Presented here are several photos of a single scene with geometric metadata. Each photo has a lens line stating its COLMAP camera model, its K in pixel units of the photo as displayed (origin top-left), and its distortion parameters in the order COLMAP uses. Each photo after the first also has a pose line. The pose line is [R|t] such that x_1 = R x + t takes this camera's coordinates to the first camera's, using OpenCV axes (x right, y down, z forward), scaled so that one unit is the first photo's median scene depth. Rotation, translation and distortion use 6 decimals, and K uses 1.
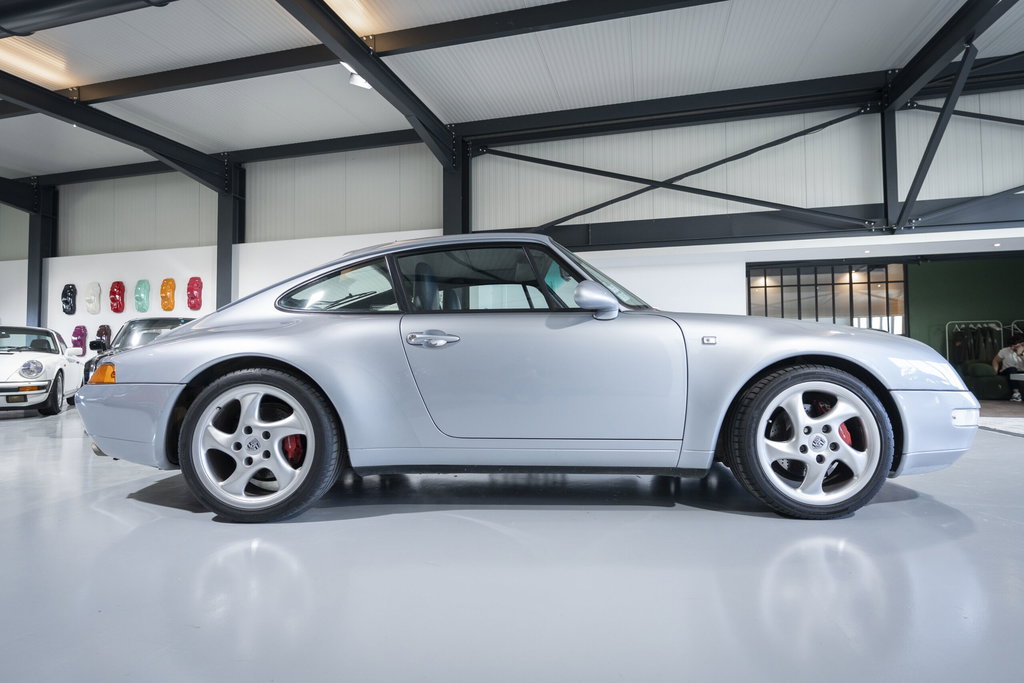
lens RADIAL K [[542.0, 0, 512.3], [0, 542.0, 345.7], [0, 0, 1]] dist [0.001831, 0.000057]
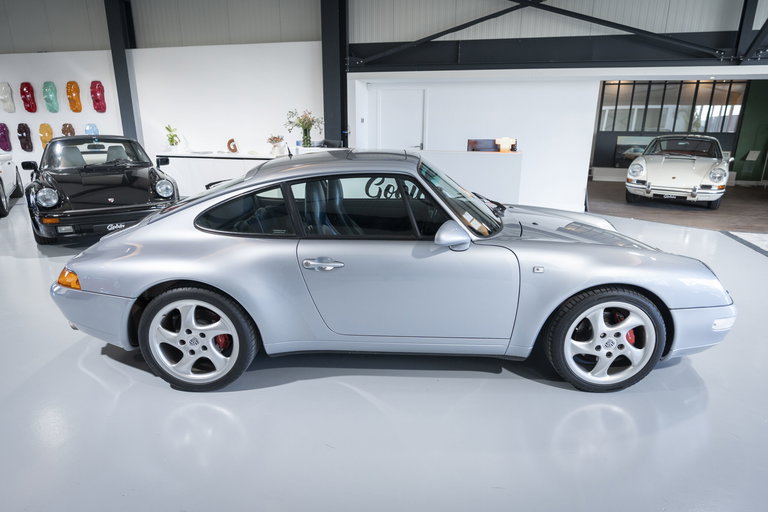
lens RADIAL K [[473.7, 0, 384.0], [0, 473.7, 256.0], [0, 0, 1]] dist [-0.001182, 0.001314]
pose [[0.999921, 0.012534, 0.000715, -0.003911], [-0.012102, 0.947109, 0.320685, -0.399191], [0.003342, -0.320668, 0.947186, -0.053719]]
